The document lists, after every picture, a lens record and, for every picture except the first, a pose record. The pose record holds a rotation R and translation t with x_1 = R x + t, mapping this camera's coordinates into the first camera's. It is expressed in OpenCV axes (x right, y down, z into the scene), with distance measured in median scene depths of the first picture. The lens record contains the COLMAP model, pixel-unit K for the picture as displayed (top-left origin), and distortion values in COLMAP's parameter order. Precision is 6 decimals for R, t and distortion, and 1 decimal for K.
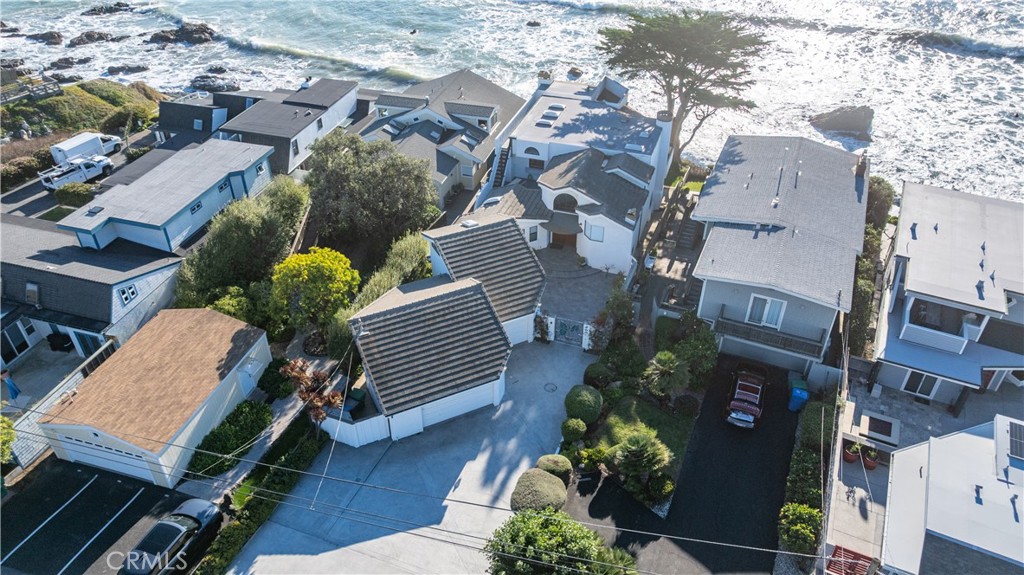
lens RADIAL K [[726.5, 0, 513.9], [0, 726.5, 284.2], [0, 0, 1]] dist [-0.048791, 0.063796]
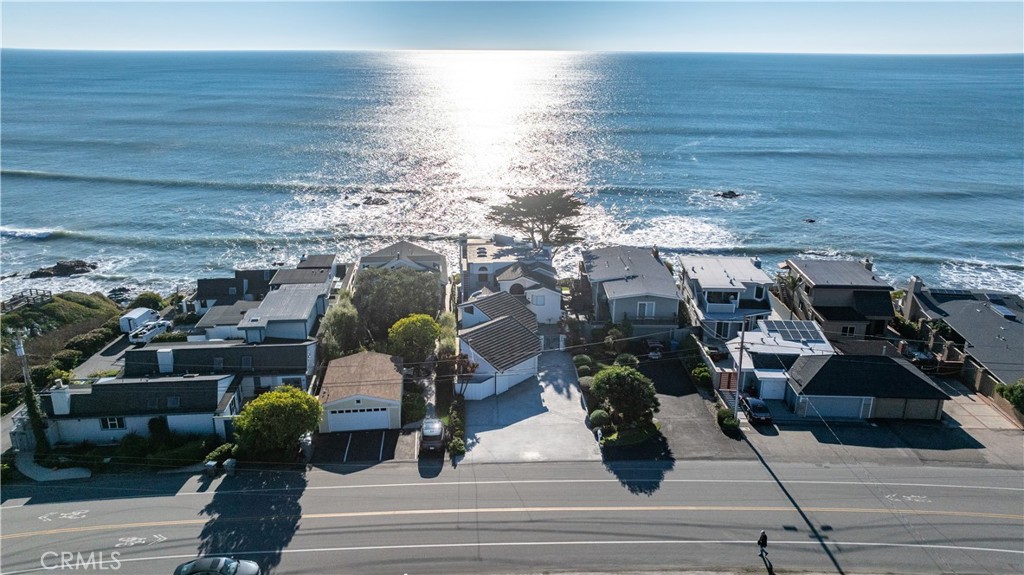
lens RADIAL K [[726.5, 0, 513.9], [0, 726.5, 284.2], [0, 0, 1]] dist [-0.048791, 0.063796]
pose [[0.921149, -0.117733, 0.370977, -0.519109], [0.227123, 0.936634, -0.266704, 0.305119], [-0.316070, 0.329932, 0.889519, -0.490809]]
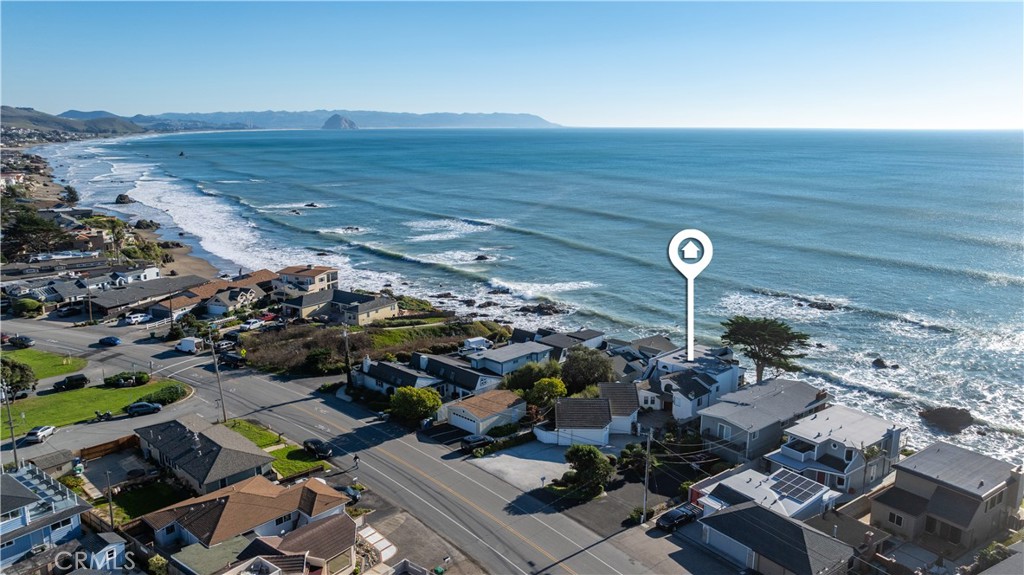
lens RADIAL K [[726.5, 0, 513.9], [0, 726.5, 284.2], [0, 0, 1]] dist [-0.048791, 0.063796]
pose [[0.887605, 0.100446, -0.449519, 0.538841], [-0.273949, 0.899679, -0.339897, 0.421319], [0.370282, 0.424840, 0.826077, -0.974466]]
